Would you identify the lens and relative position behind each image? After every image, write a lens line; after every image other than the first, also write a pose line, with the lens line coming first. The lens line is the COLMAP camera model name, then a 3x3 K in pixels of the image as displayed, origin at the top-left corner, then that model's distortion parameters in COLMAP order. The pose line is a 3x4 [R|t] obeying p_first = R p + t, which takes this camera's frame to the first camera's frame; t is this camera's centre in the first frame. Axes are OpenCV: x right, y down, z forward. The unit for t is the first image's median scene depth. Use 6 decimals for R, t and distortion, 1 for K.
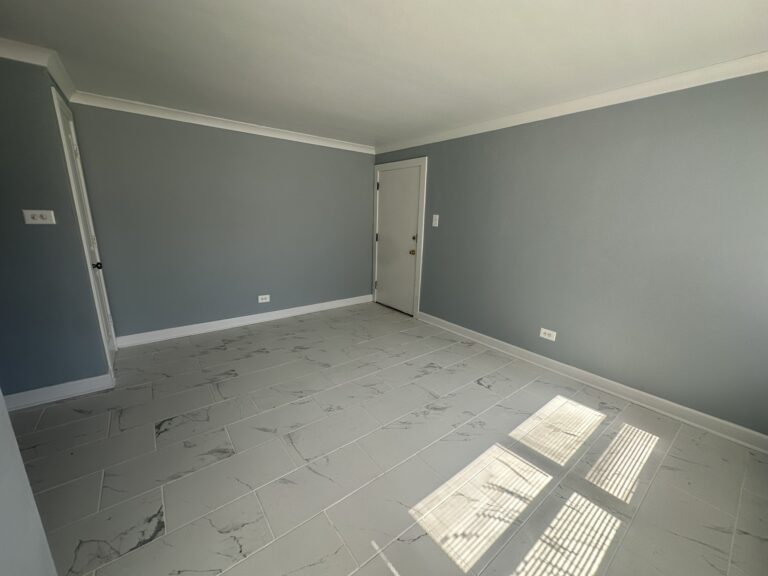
lens RADIAL K [[305.5, 0, 382.9], [0, 305.5, 289.5], [0, 0, 1]] dist [-0.007636, 0.001753]
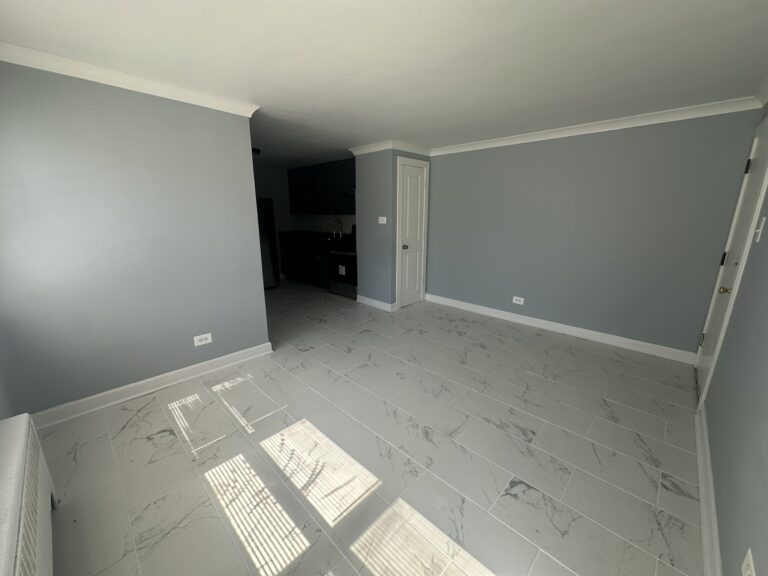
lens RADIAL K [[305.5, 0, 383.6], [0, 305.5, 286.5], [0, 0, 1]] dist [-0.007636, 0.001753]
pose [[0.138576, 0.206447, -0.968595, 0.697776], [-0.237506, 0.956418, 0.169871, -0.106630], [0.961451, 0.206507, 0.181569, 0.472666]]
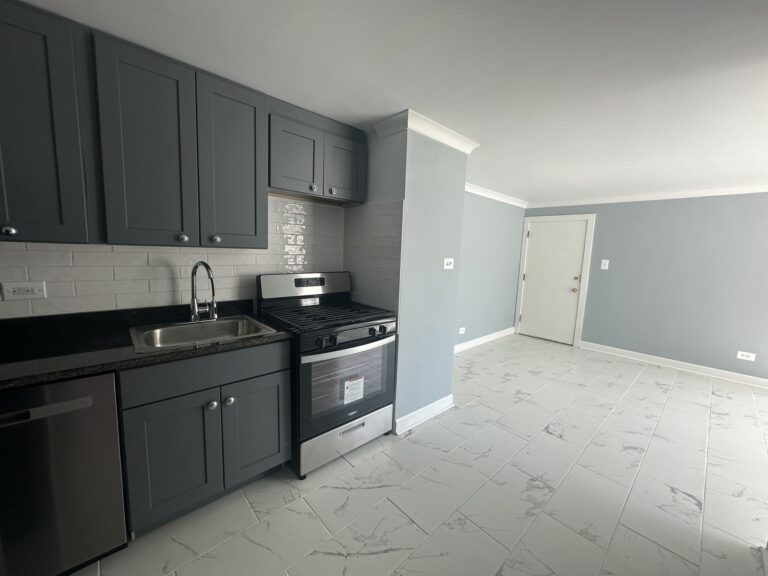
lens RADIAL K [[305.5, 0, 383.2], [0, 305.5, 289.2], [0, 0, 1]] dist [-0.007636, 0.001753]
pose [[0.997279, 0.002651, 0.073672, -0.994098], [0.005869, 0.993325, -0.115199, 0.008024], [-0.073485, 0.115318, 0.990607, -0.155270]]
